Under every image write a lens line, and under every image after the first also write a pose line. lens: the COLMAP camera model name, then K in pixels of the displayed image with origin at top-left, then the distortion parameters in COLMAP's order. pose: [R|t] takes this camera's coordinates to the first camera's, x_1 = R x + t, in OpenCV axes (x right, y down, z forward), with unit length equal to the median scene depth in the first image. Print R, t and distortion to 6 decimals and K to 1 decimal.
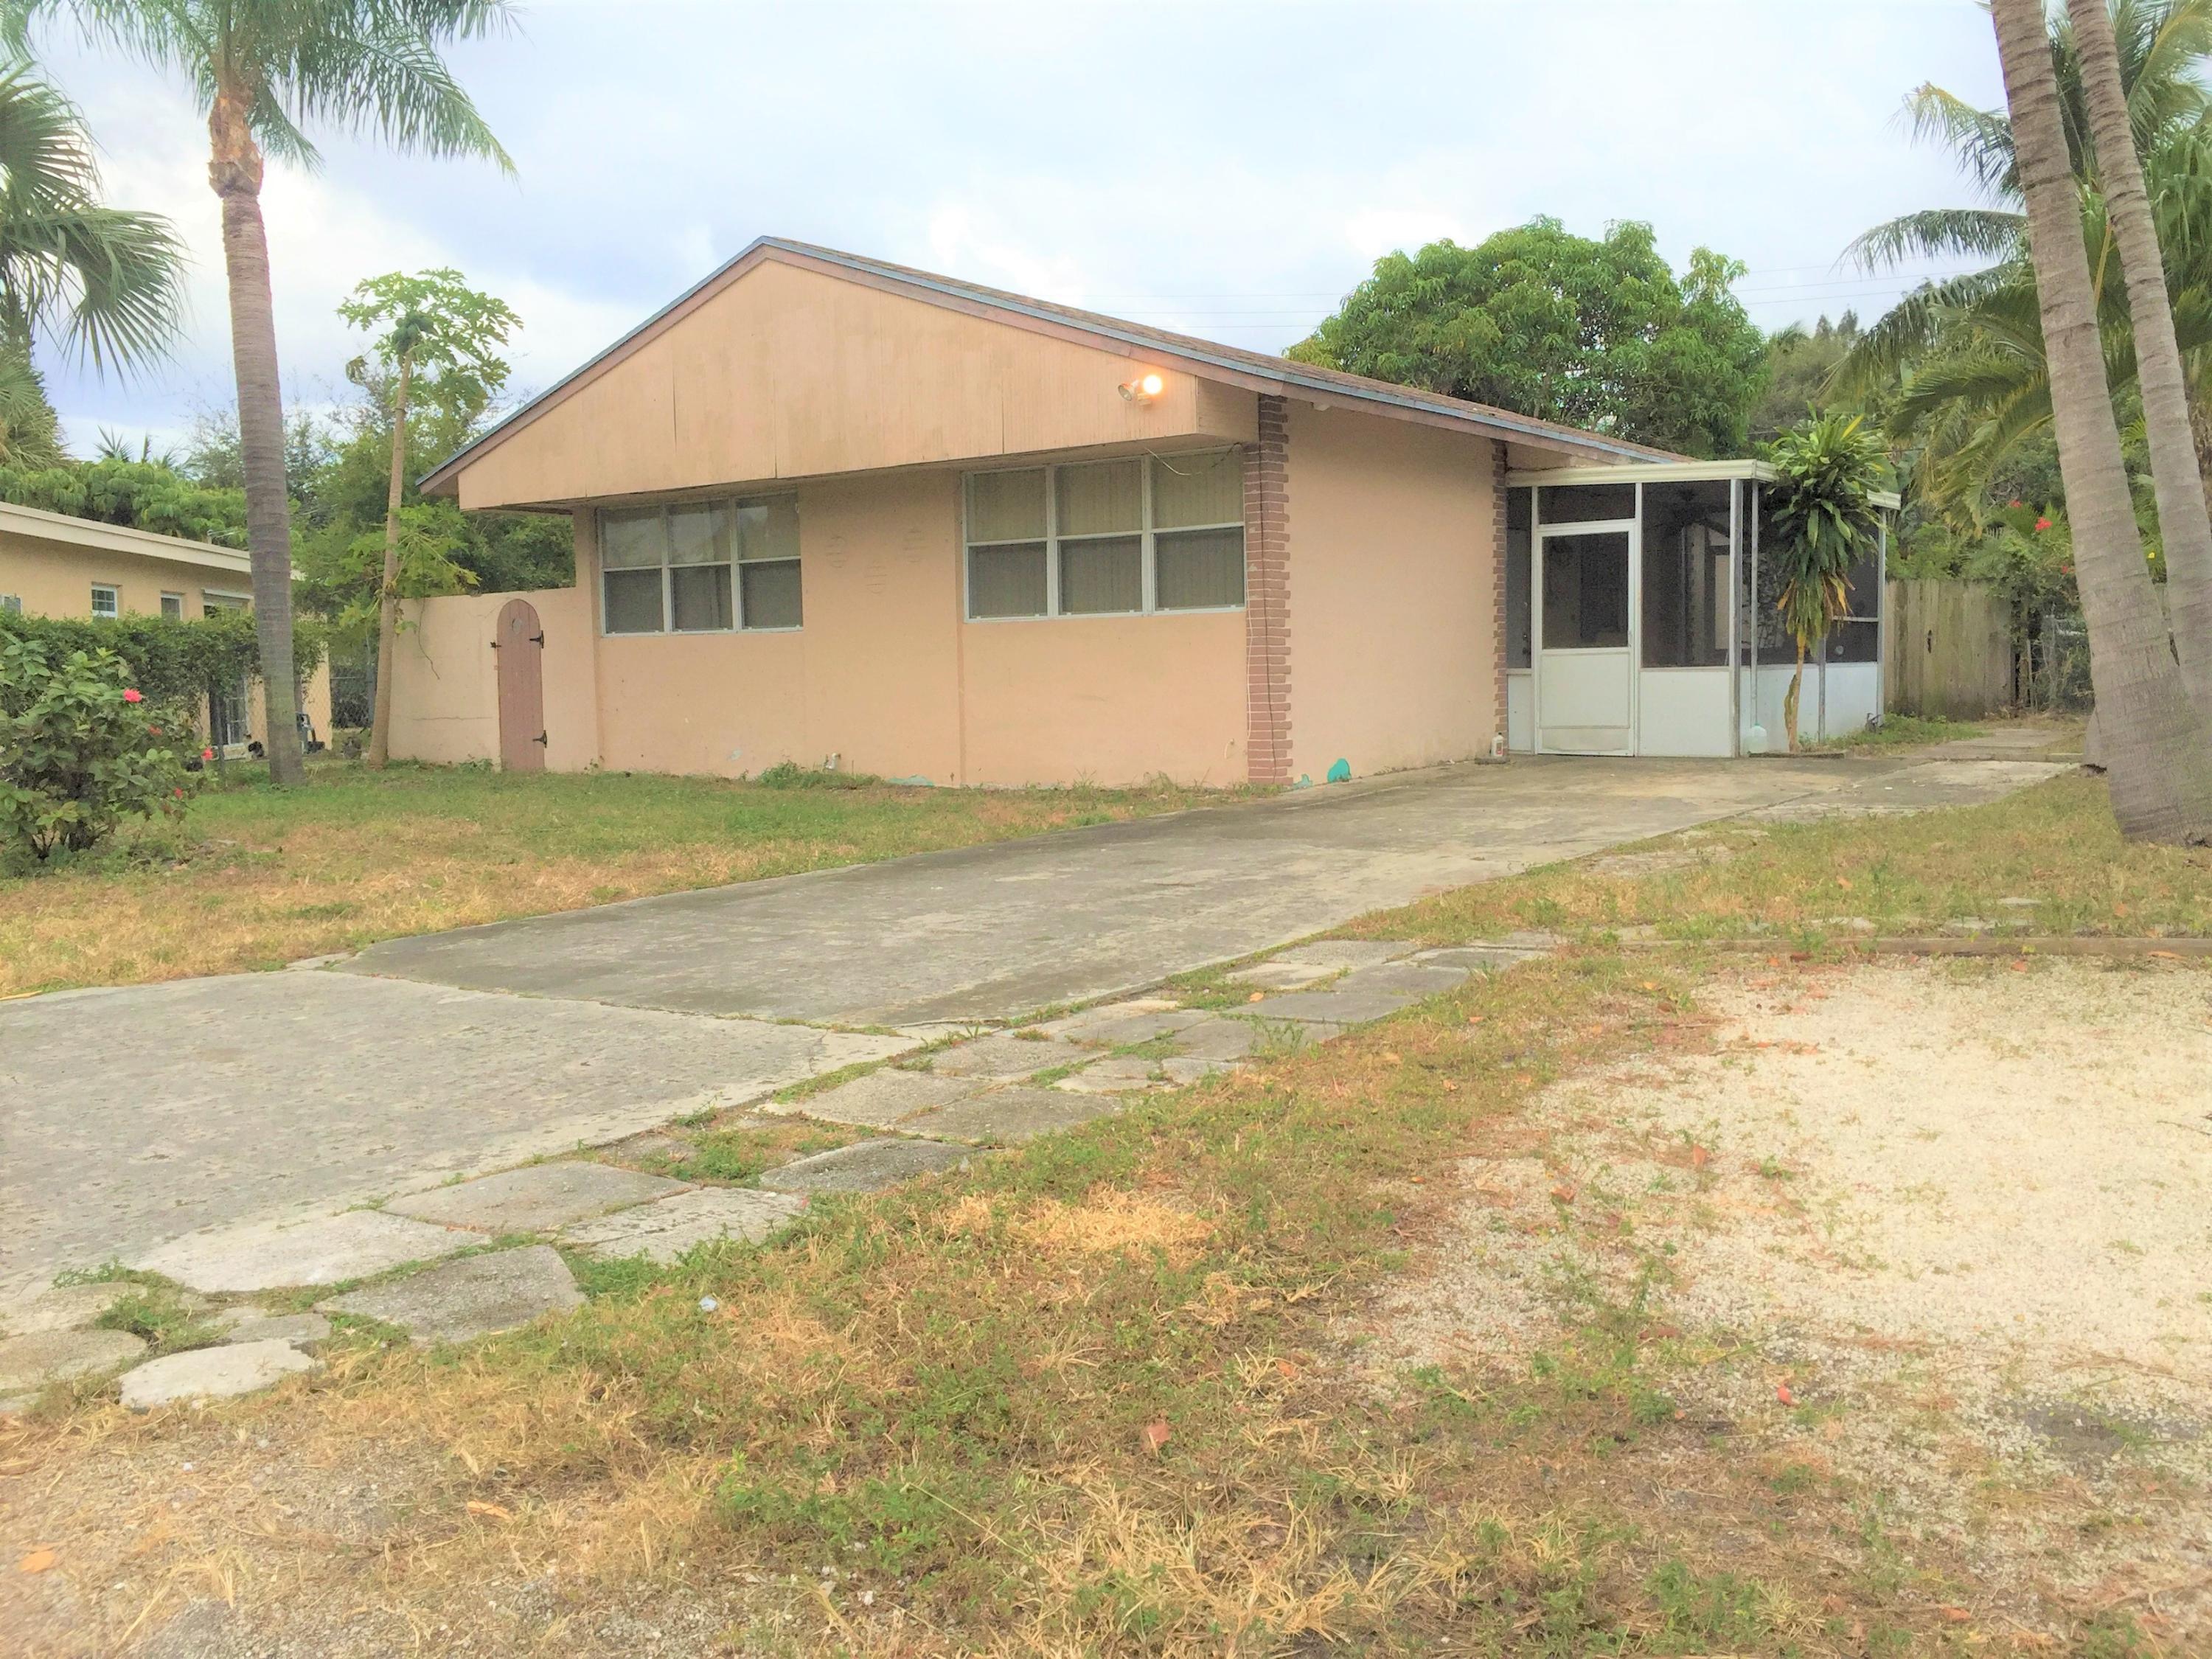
lens RADIAL K [[1885.3, 0, 1134.4], [0, 1885.3, 758.8], [0, 0, 1]] dist [0.063944, -0.098005]
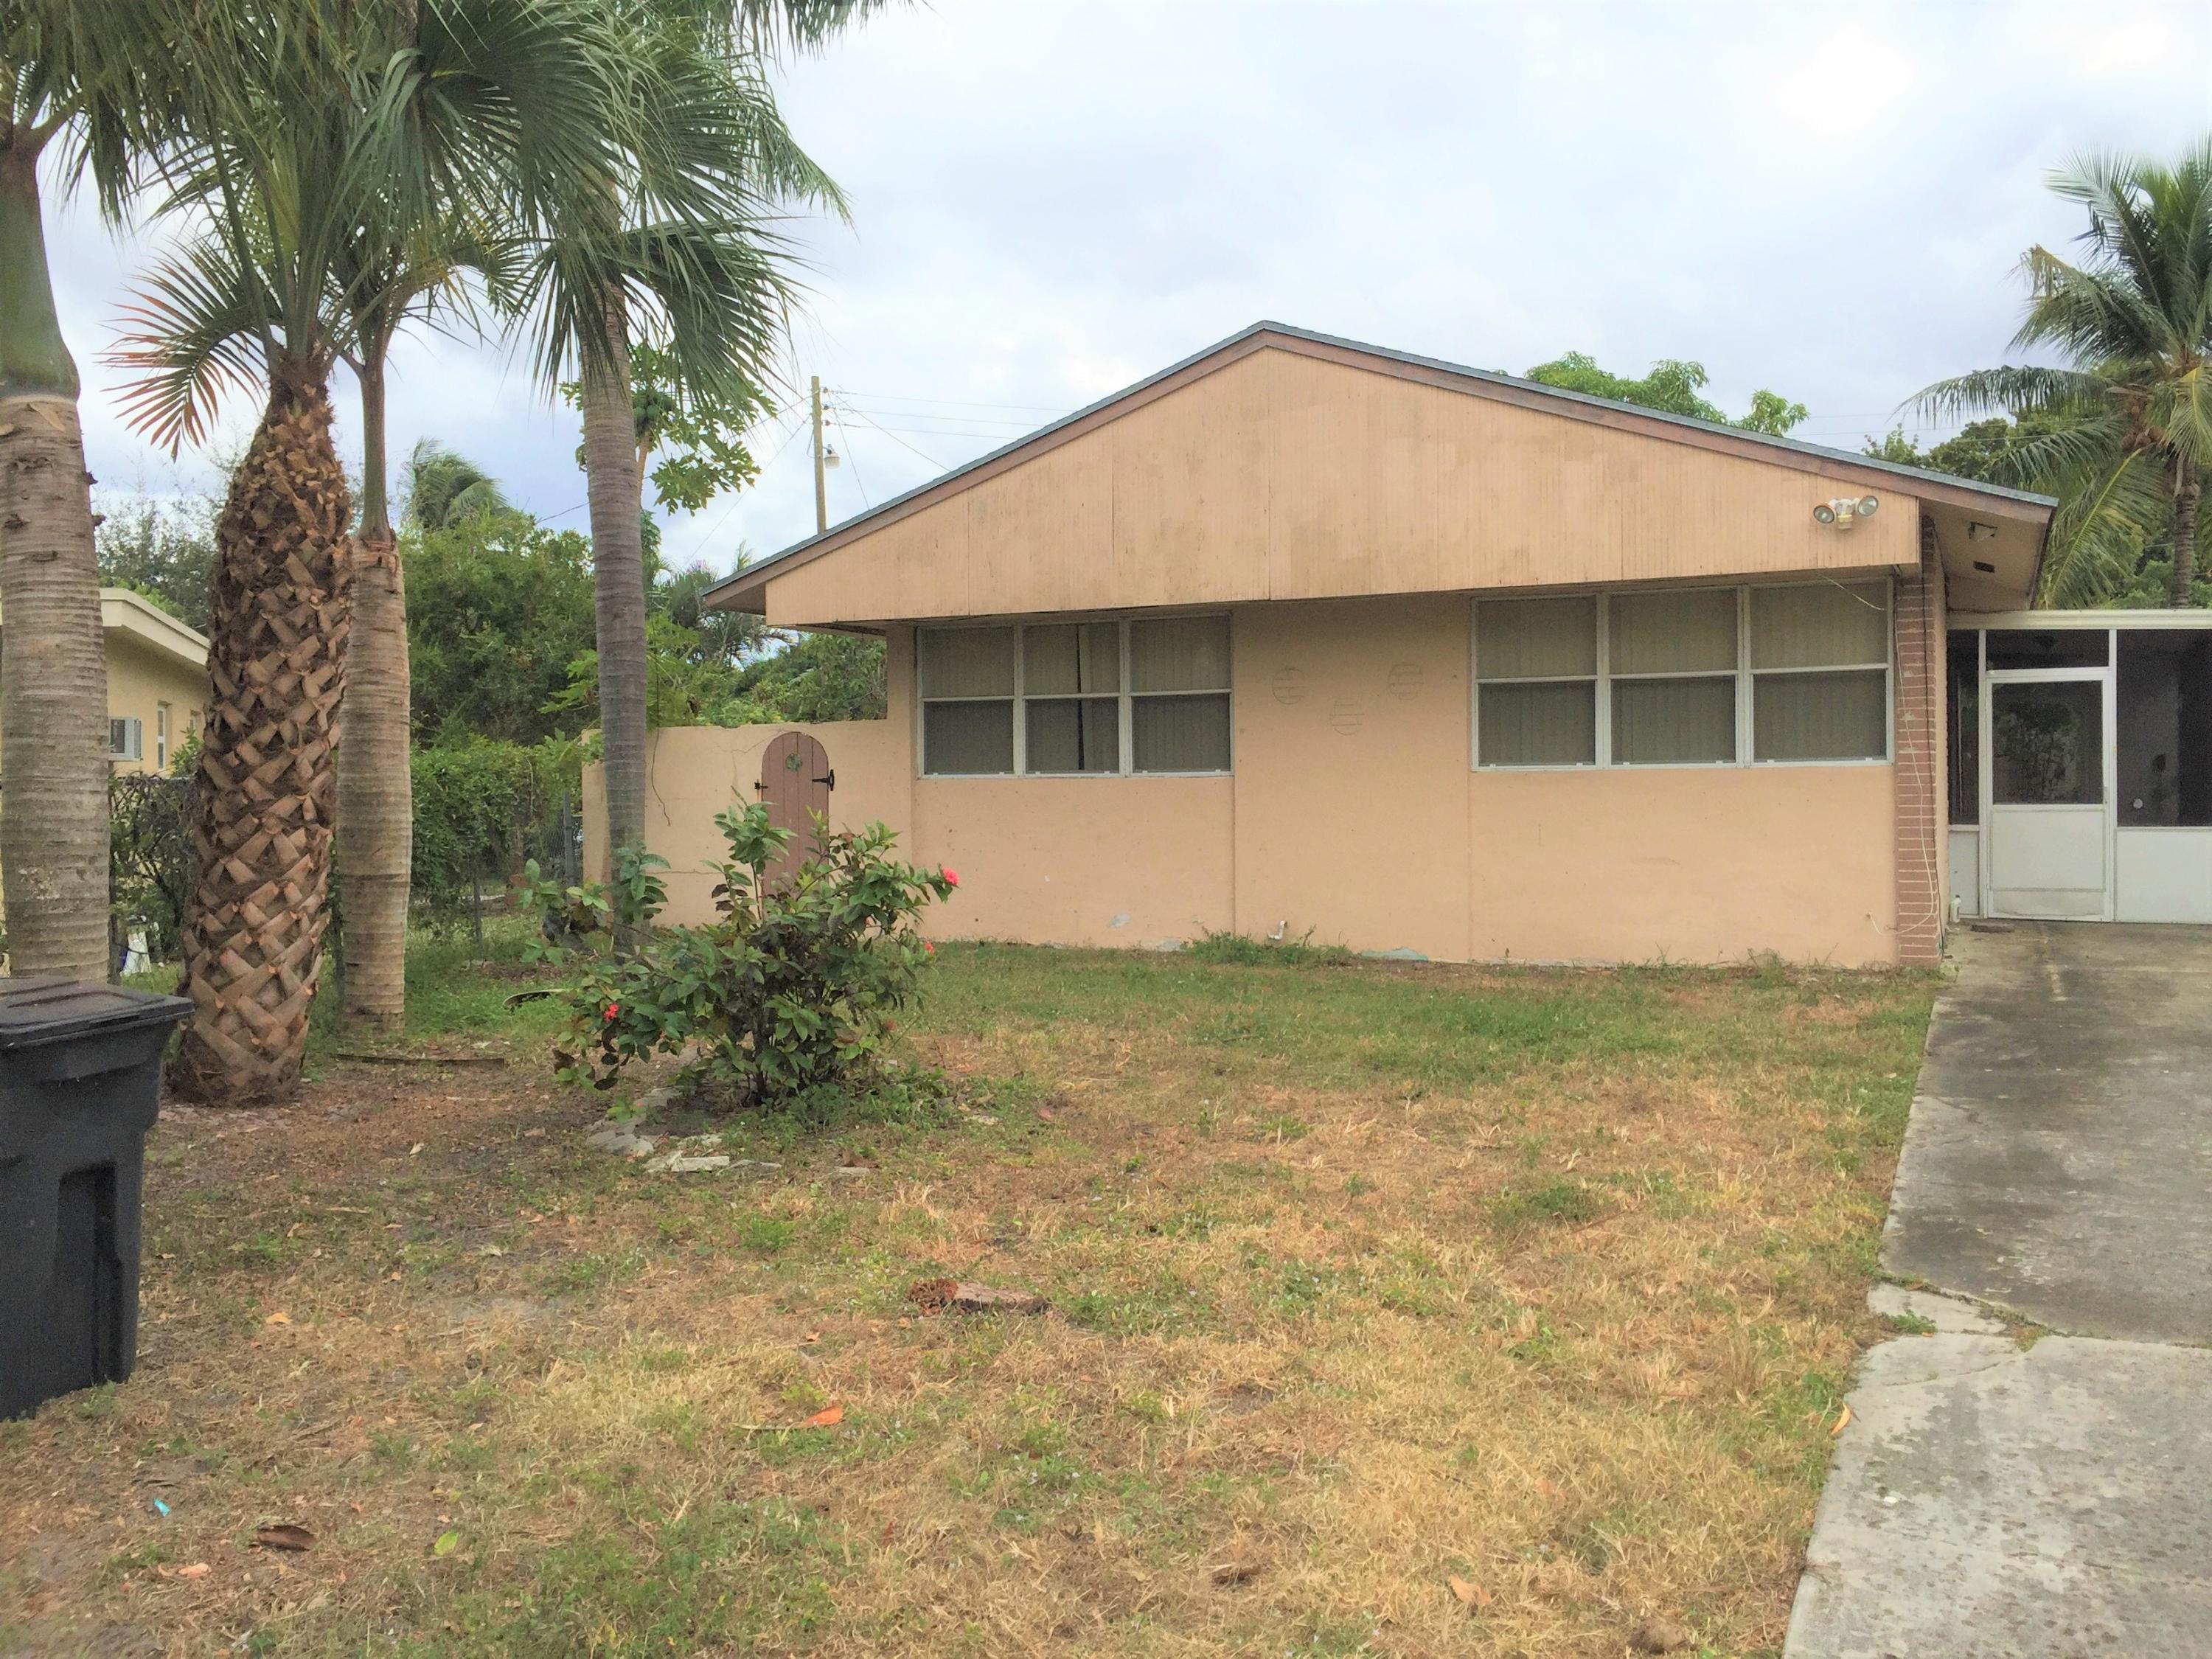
lens RADIAL K [[1885.3, 0, 1061.6], [0, 1885.3, 751.1], [0, 0, 1]] dist [0.063944, -0.098005]
pose [[0.980155, 0.012214, 0.197856, -0.454229], [0.001205, 0.997714, -0.067562, -0.023238], [-0.198229, 0.066460, 0.977900, 0.192383]]
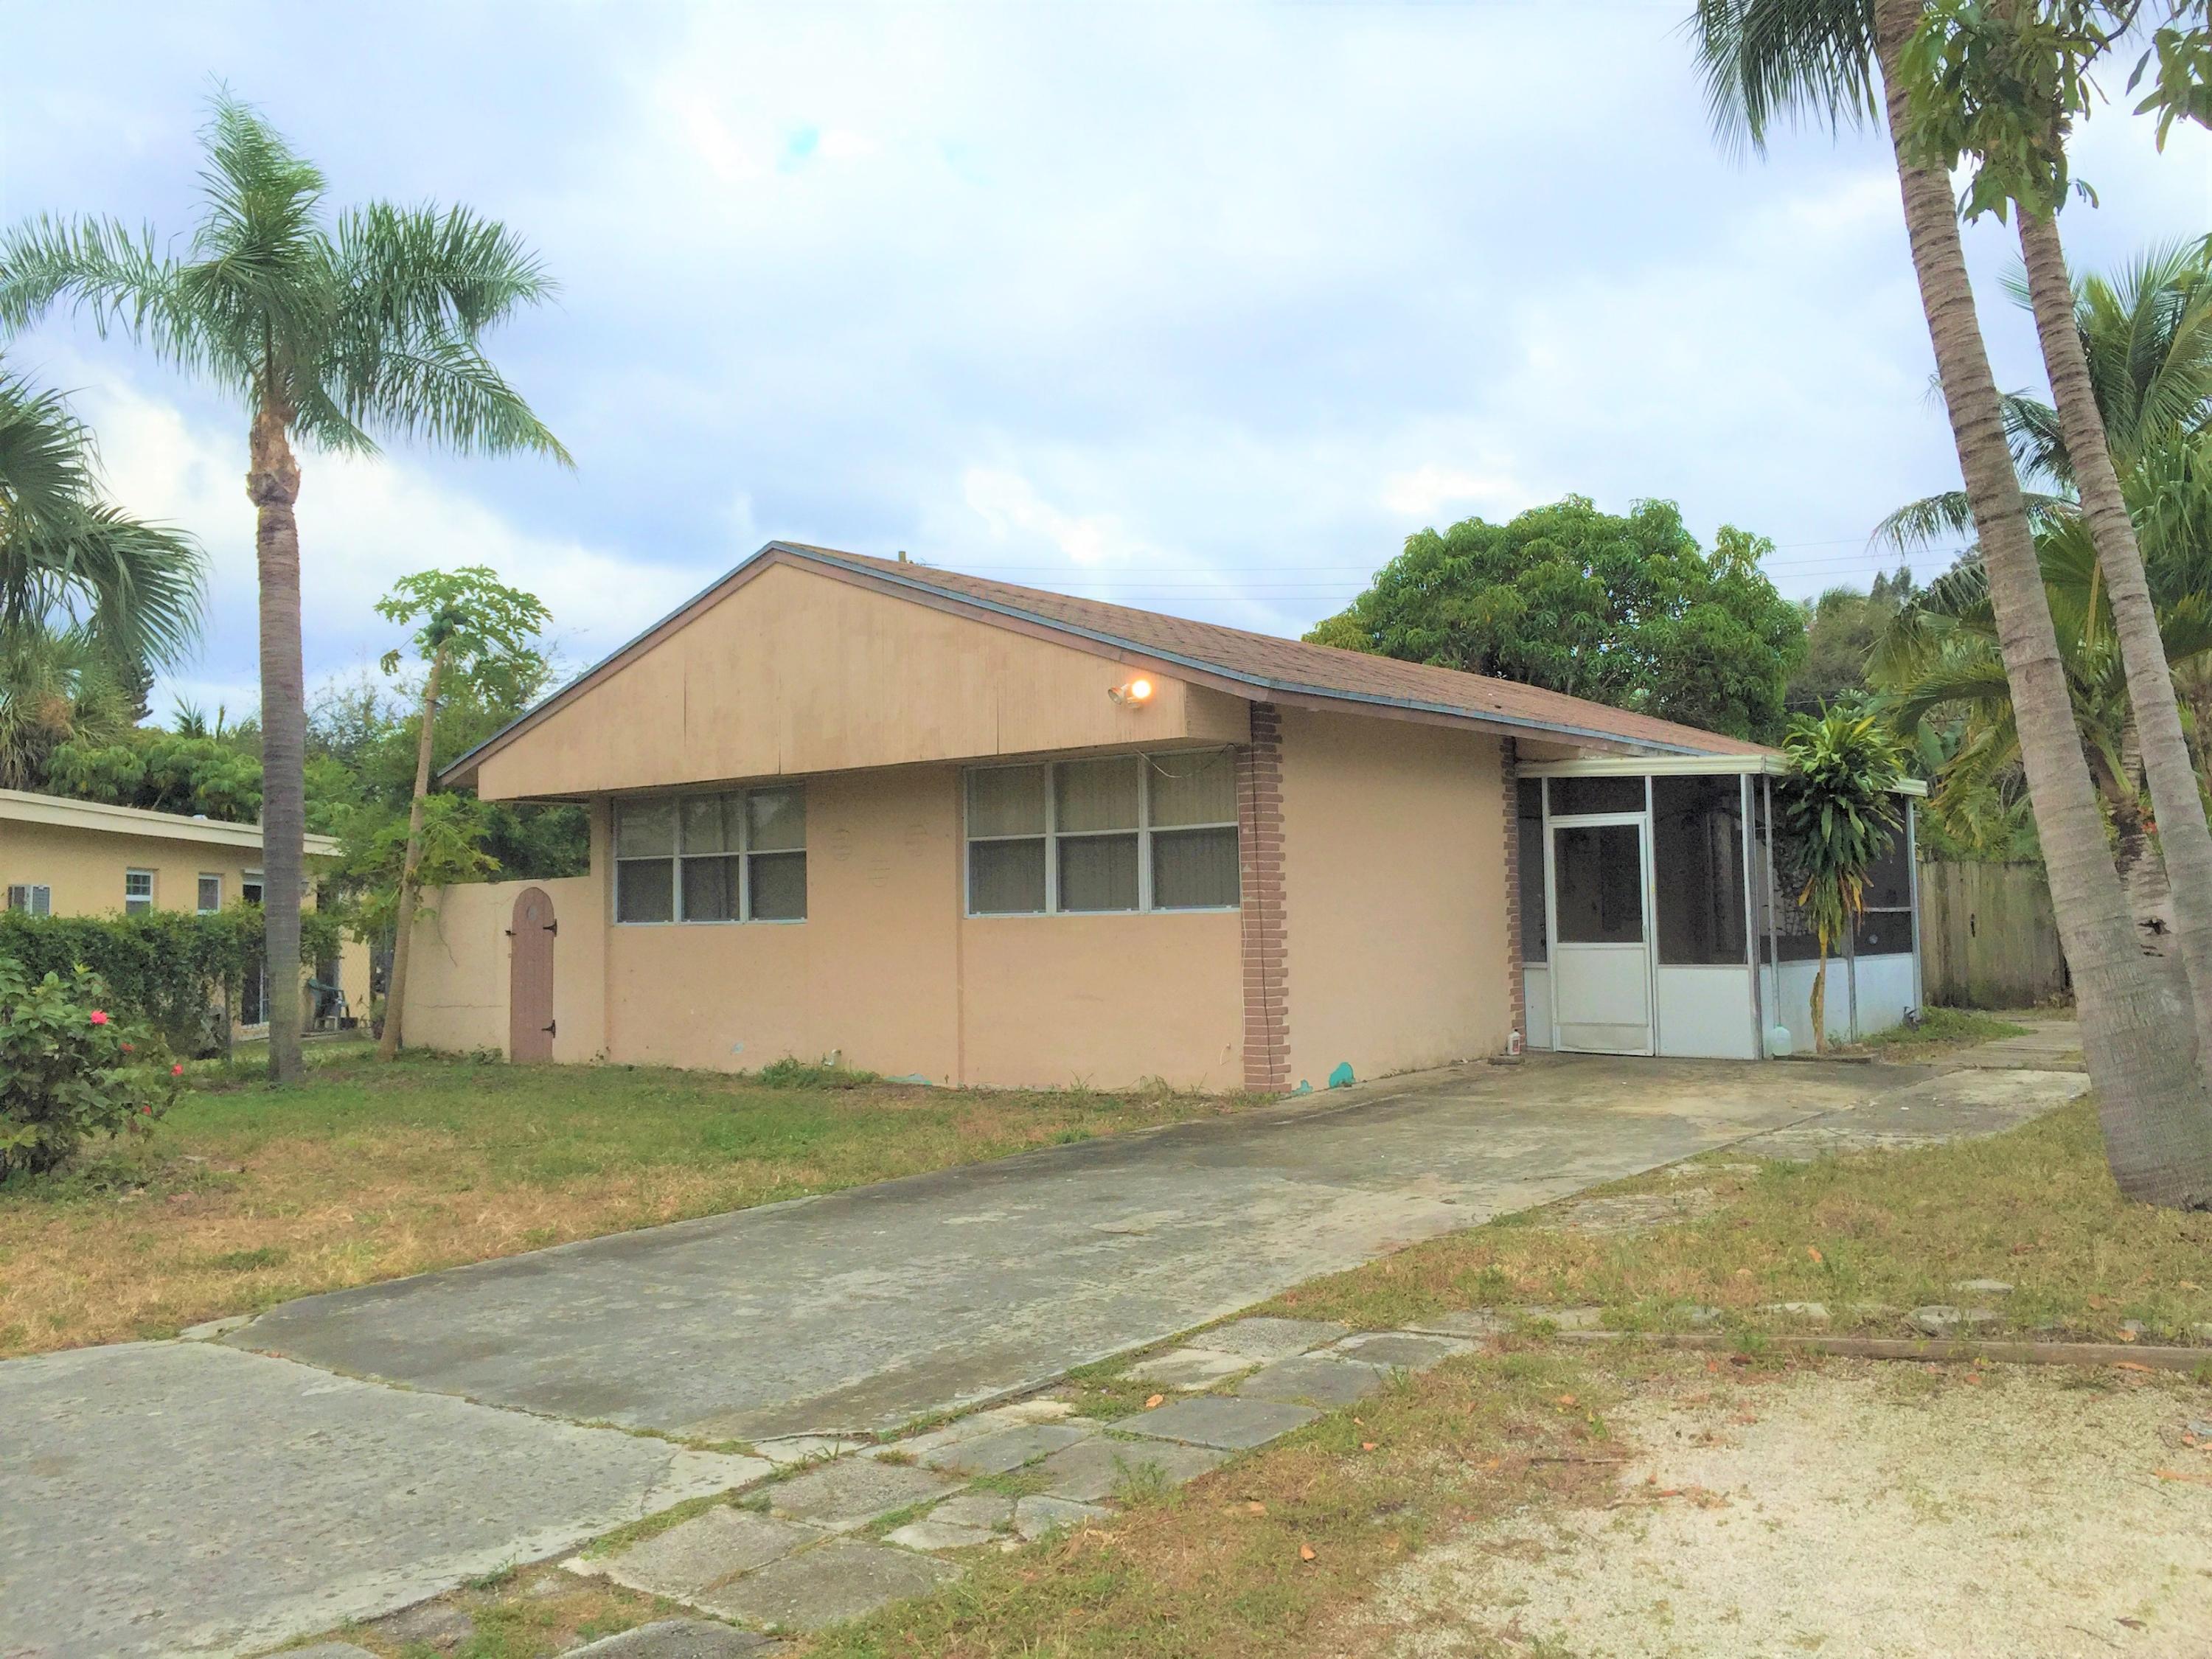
lens RADIAL K [[1885.3, 0, 1132.2], [0, 1885.3, 763.2], [0, 0, 1]] dist [0.063944, -0.098005]
pose [[0.999267, -0.003169, -0.038146, 0.036508], [-0.001718, 0.991849, -0.127405, -0.027191], [0.038239, 0.127378, 0.991117, 0.011615]]
